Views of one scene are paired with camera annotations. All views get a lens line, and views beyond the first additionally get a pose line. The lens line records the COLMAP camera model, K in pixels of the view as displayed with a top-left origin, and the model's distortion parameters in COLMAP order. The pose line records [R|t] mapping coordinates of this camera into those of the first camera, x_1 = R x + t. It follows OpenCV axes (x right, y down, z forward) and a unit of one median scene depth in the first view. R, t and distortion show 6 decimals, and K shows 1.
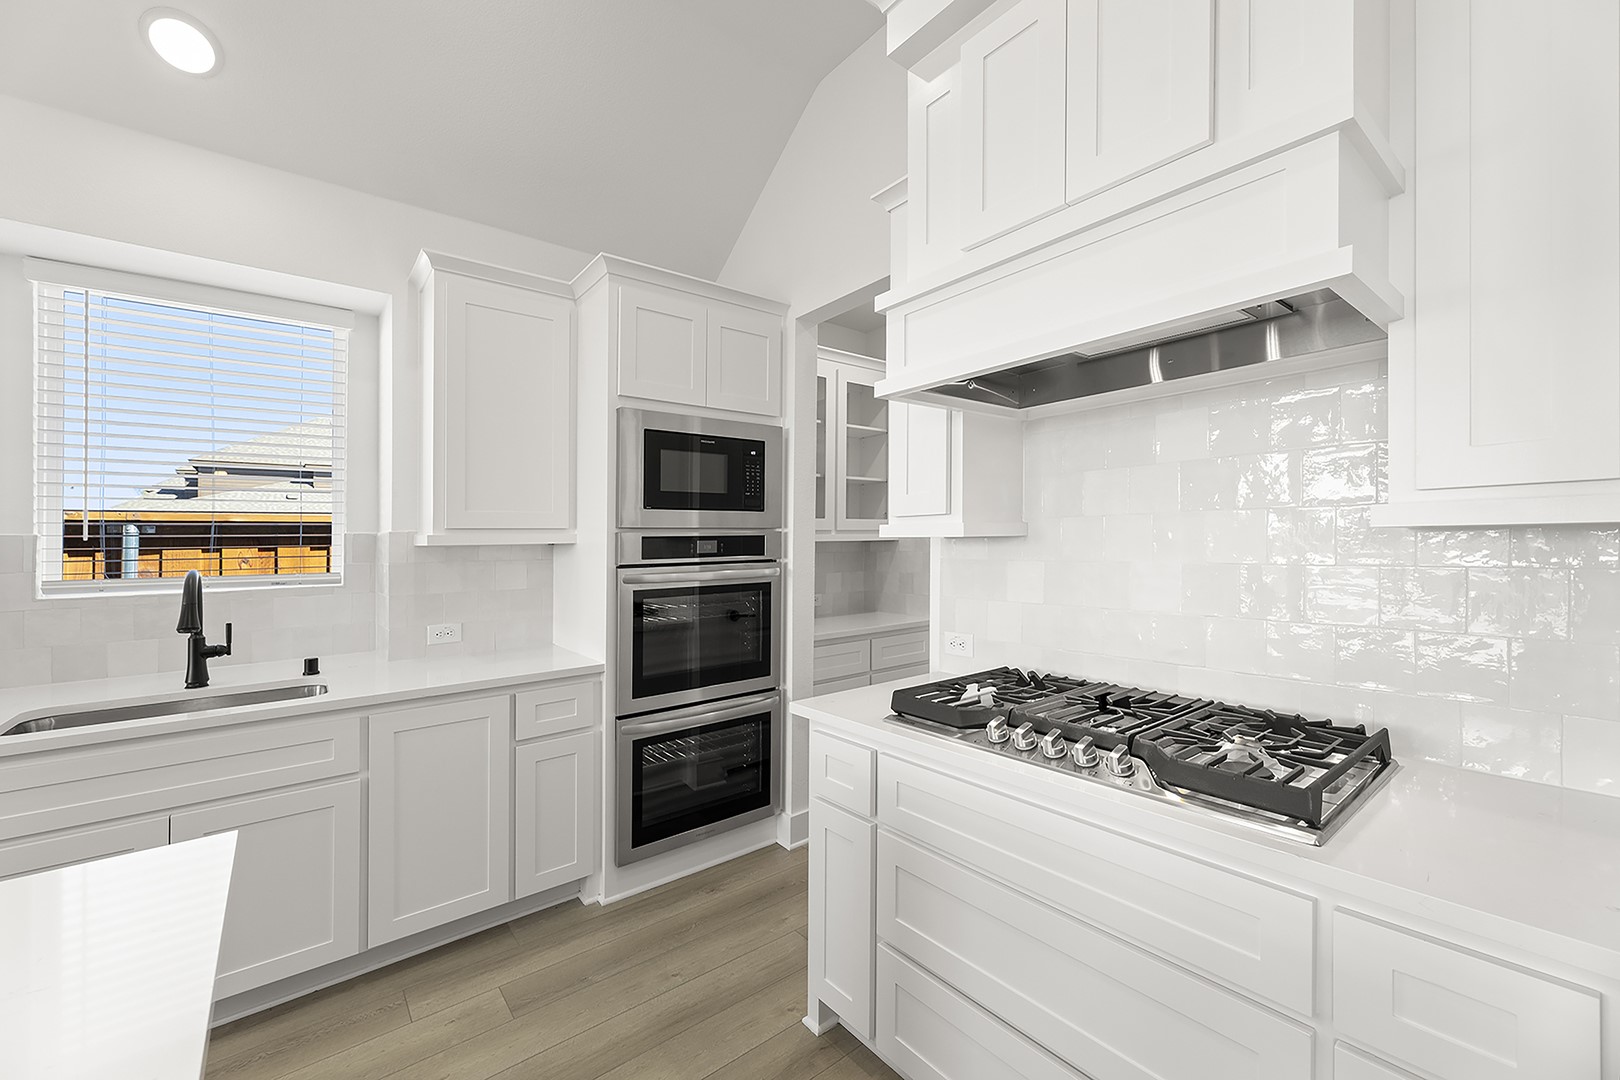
lens RADIAL K [[654.6, 0, 854.0], [0, 654.6, 459.3], [0, 0, 1]] dist [0.000916, 0.000006]
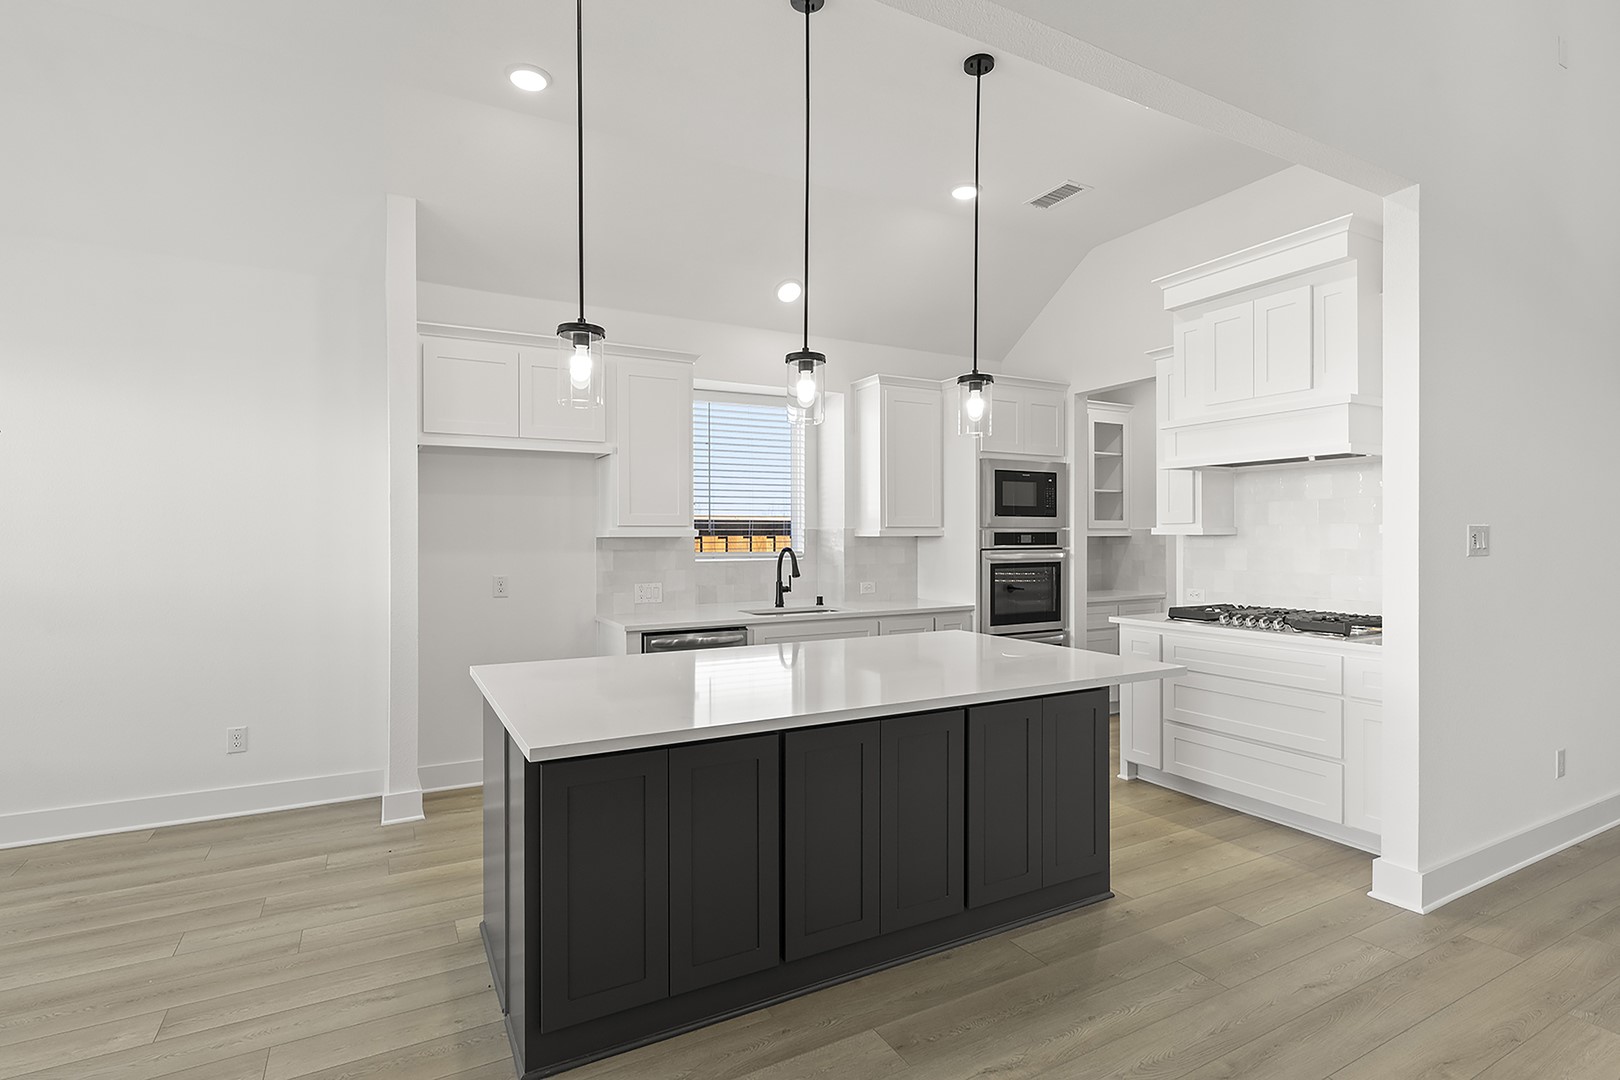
lens RADIAL K [[797.8, 0, 832.0], [0, 797.8, 457.1], [0, 0, 1]] dist [0.009386, 0.000764]
pose [[0.978605, -0.010870, -0.205462, -0.291492], [0.016448, 0.999541, 0.025456, -0.132802], [0.205091, -0.028291, 0.978334, -1.074562]]
